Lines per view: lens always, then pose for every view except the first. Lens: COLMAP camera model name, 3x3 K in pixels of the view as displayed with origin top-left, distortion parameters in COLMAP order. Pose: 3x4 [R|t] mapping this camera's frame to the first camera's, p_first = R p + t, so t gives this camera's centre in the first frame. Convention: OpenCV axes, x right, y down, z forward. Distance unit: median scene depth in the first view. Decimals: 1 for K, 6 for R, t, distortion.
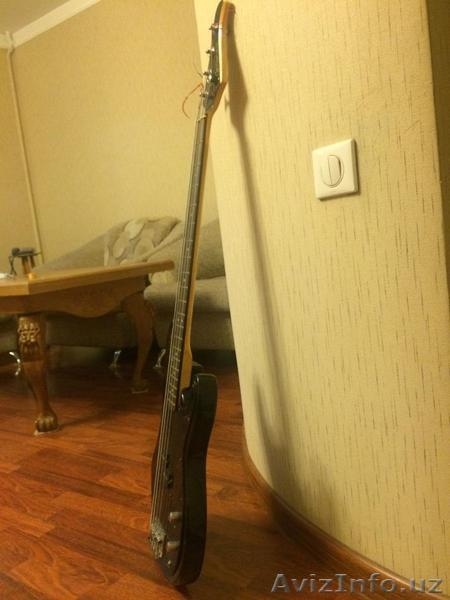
lens RADIAL K [[522.4, 0, 224.9], [0, 522.4, 299.8], [0, 0, 1]] dist [0.076242, -0.089685]
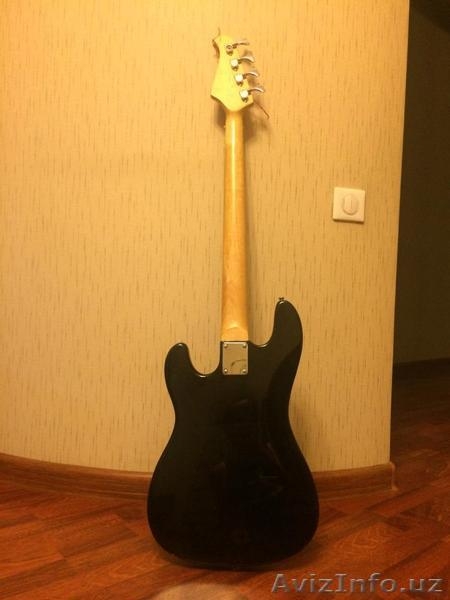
lens RADIAL K [[522.4, 0, 225.6], [0, 522.4, 297.6], [0, 0, 1]] dist [0.076242, -0.089685]
pose [[0.235020, 0.118552, 0.964734, -1.323499], [0.039963, 0.990516, -0.131456, 0.213755], [-0.971169, 0.069448, 0.228053, 0.990773]]
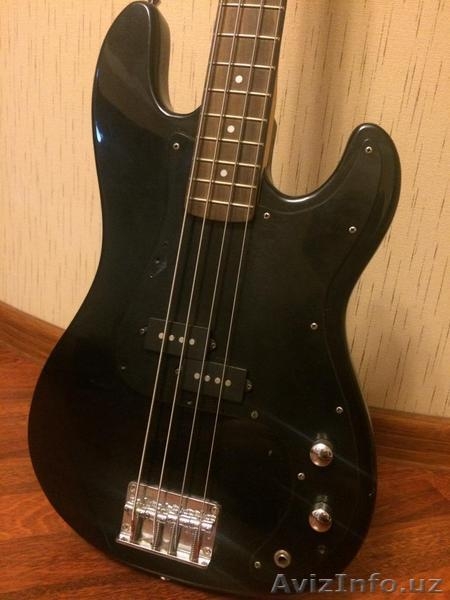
lens RADIAL K [[522.4, 0, 226.3], [0, 522.4, 295.2], [0, 0, 1]] dist [0.076242, -0.089685]
pose [[0.547898, -0.064183, 0.834079, -0.541187], [-0.089133, 0.986898, 0.134493, 0.265307], [-0.831783, -0.148033, 0.534998, 0.959374]]
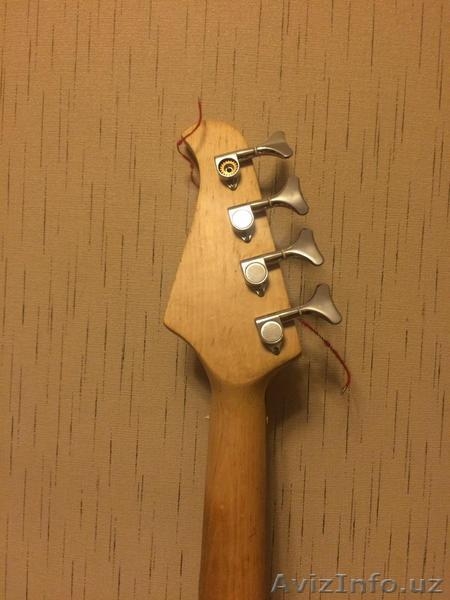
lens RADIAL K [[522.4, 0, 227.4], [0, 522.4, 295.4], [0, 0, 1]] dist [0.076242, -0.089685]
pose [[0.319065, 0.117518, 0.940419, -0.453094], [0.010675, 0.991774, -0.127557, -0.461187], [-0.947673, 0.050738, 0.315186, 1.120715]]
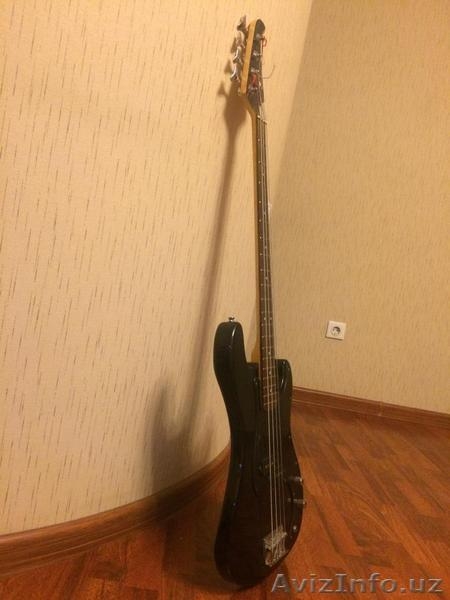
lens RADIAL K [[522.4, 0, 226.6], [0, 522.4, 305.5], [0, 0, 1]] dist [0.076242, -0.089685]
pose [[-0.647773, -0.039903, 0.760787, -0.978227], [-0.008765, 0.998952, 0.044932, -0.033419], [-0.761783, 0.022437, -0.647444, 2.120789]]
